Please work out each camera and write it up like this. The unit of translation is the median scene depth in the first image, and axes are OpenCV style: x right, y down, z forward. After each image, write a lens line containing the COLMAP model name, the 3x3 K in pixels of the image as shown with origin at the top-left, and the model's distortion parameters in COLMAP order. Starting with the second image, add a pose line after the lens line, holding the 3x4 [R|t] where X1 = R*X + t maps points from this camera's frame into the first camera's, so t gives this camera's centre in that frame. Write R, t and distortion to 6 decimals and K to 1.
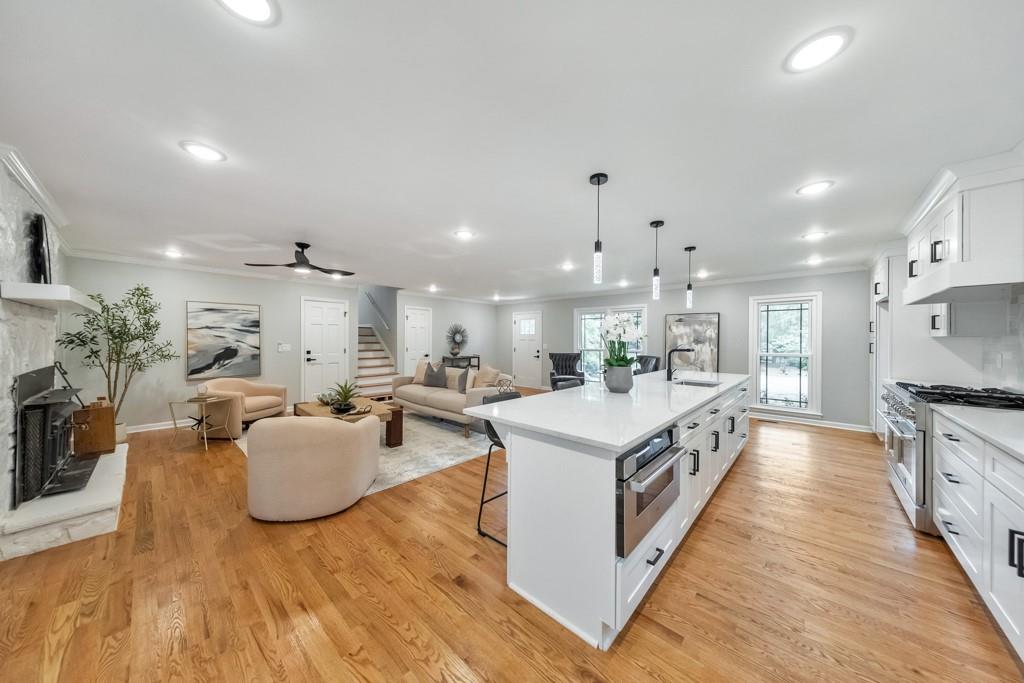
lens RADIAL K [[327.5, 0, 517.0], [0, 327.5, 341.5], [0, 0, 1]] dist [0.000697, -0.000042]
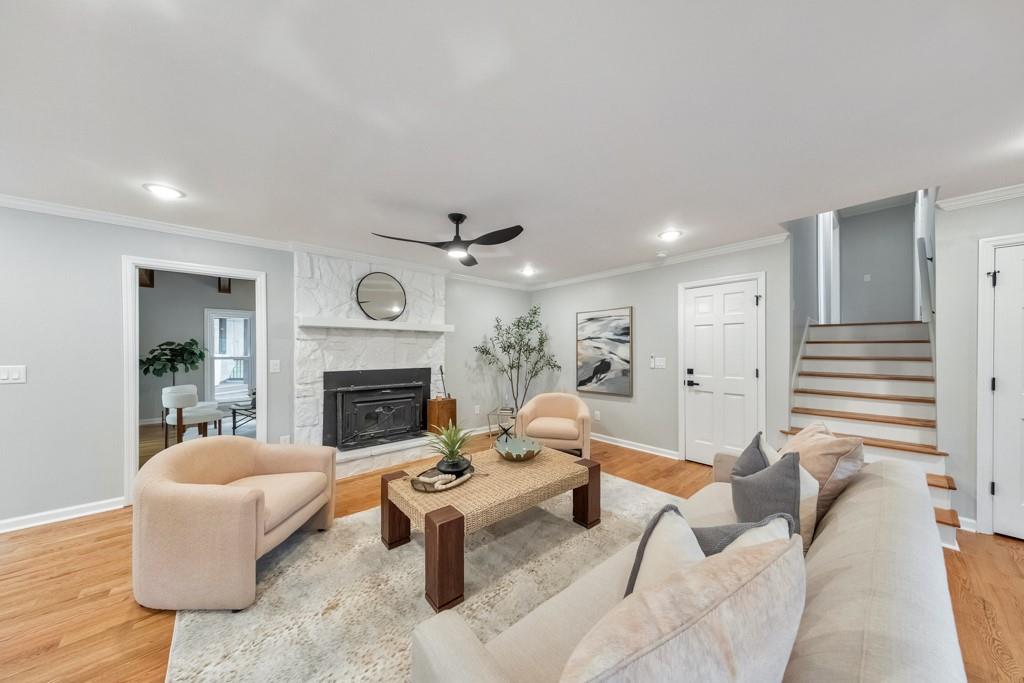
lens RADIAL K [[329.8, 0, 513.0], [0, 329.8, 349.7], [0, 0, 1]] dist [0.001069, 0.000016]
pose [[-0.121992, -0.004270, -0.992522, 0.035044], [-0.005992, 0.999976, -0.003565, -0.005530], [0.992513, 0.005512, -0.122014, 0.996829]]
